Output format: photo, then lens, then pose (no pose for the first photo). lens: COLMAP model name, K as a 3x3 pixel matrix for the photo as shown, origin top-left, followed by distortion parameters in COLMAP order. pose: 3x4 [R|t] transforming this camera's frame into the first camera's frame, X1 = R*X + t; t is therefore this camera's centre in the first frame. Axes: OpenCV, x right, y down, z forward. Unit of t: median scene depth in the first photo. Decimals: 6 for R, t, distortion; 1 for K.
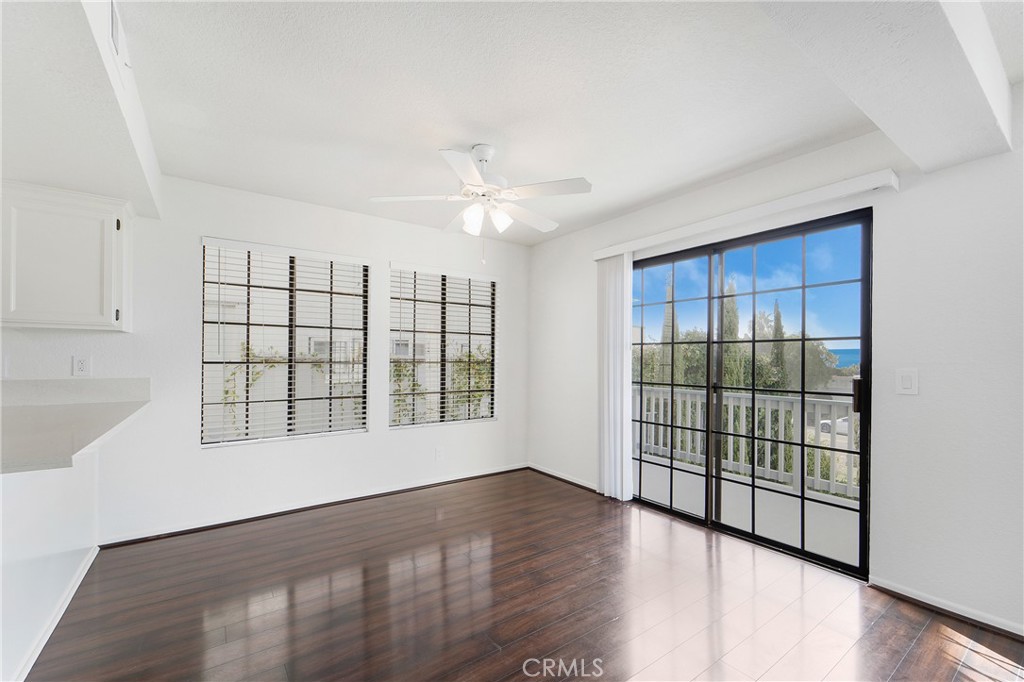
lens RADIAL K [[410.3, 0, 495.8], [0, 410.3, 359.1], [0, 0, 1]] dist [0.001484, -0.000240]
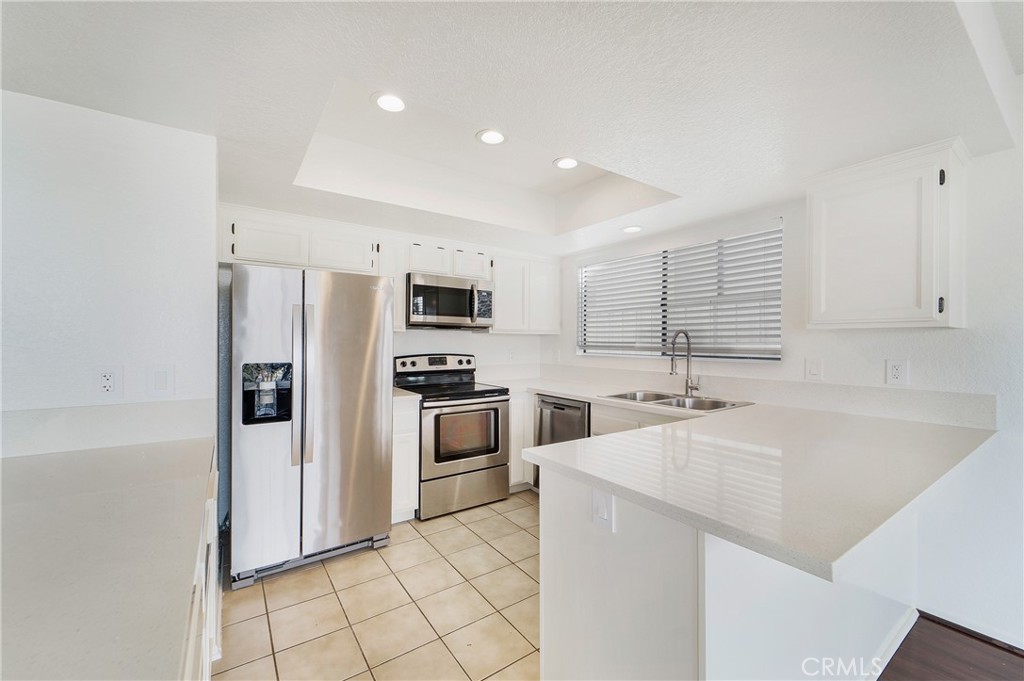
lens RADIAL K [[410.8, 0, 514.0], [0, 410.8, 341.4], [0, 0, 1]] dist [0.003984, -0.001523]
pose [[0.004067, -0.009869, -0.999943, -0.155062], [-0.006893, 0.999927, -0.009897, -0.023484], [0.999968, 0.006933, 0.003998, 0.188696]]
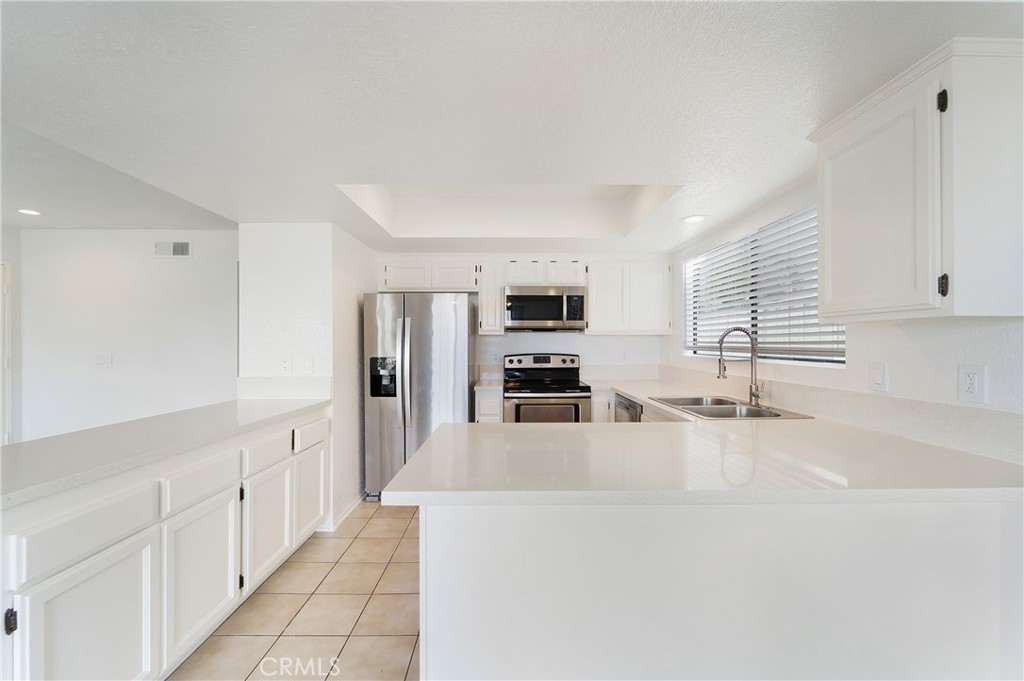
lens RADIAL K [[410.8, 0, 513.9], [0, 410.8, 340.7], [0, 0, 1]] dist [0.003984, -0.001523]
pose [[-0.555855, -0.012115, -0.831191, -0.161368], [-0.004725, 0.999924, -0.011415, -0.023662], [0.831266, -0.002418, -0.555870, 0.600755]]
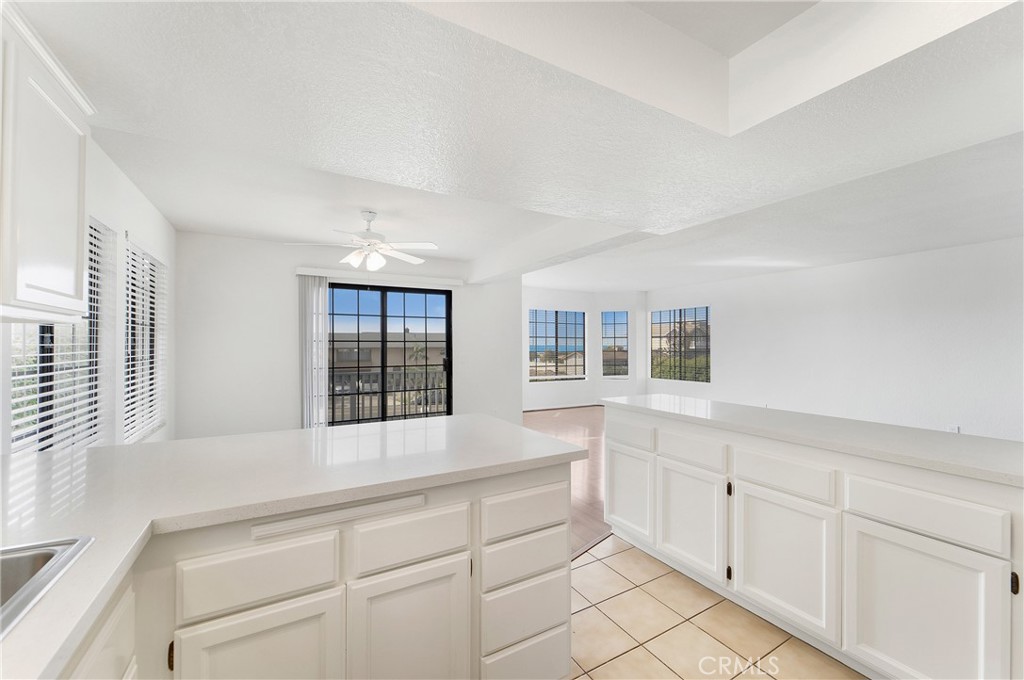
lens RADIAL K [[410.8, 0, 513.8], [0, 410.8, 341.2], [0, 0, 1]] dist [0.003984, -0.001523]
pose [[0.088985, 0.001261, 0.996032, -1.012207], [0.006916, 0.999974, -0.001884, -0.029139], [-0.996009, 0.007056, 0.088974, 0.240313]]
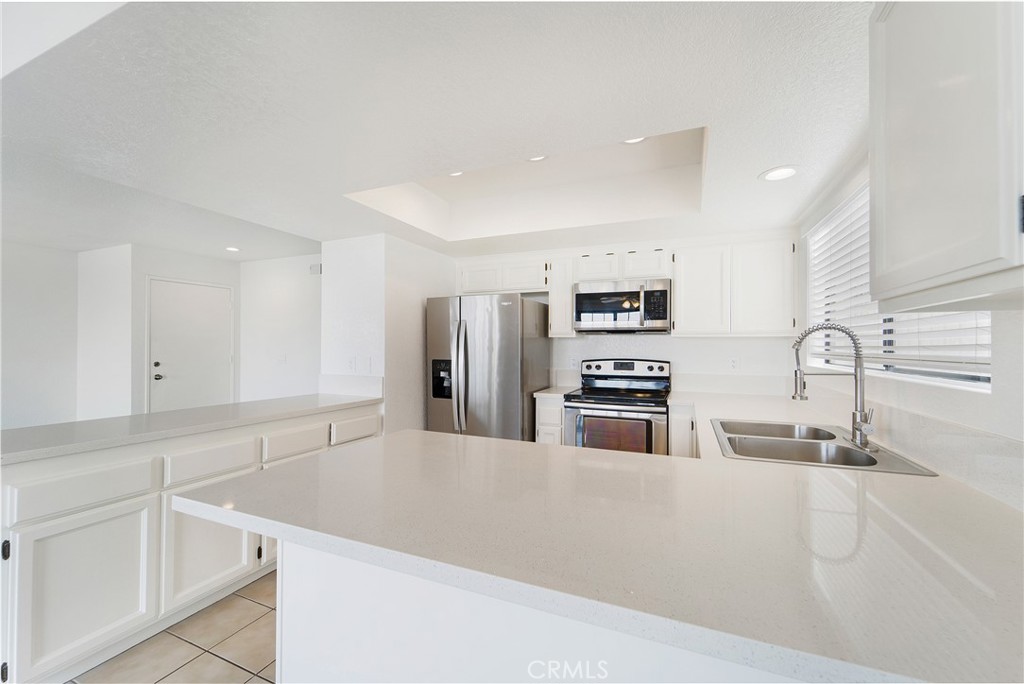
lens RADIAL K [[410.3, 0, 508.5], [0, 410.3, 341.1], [0, 0, 1]] dist [0.001484, -0.000240]
pose [[-0.846263, -0.020134, -0.532385, -0.402530], [-0.013544, 0.999776, -0.016279, -0.024539], [0.532593, -0.006566, -0.846346, 0.727949]]
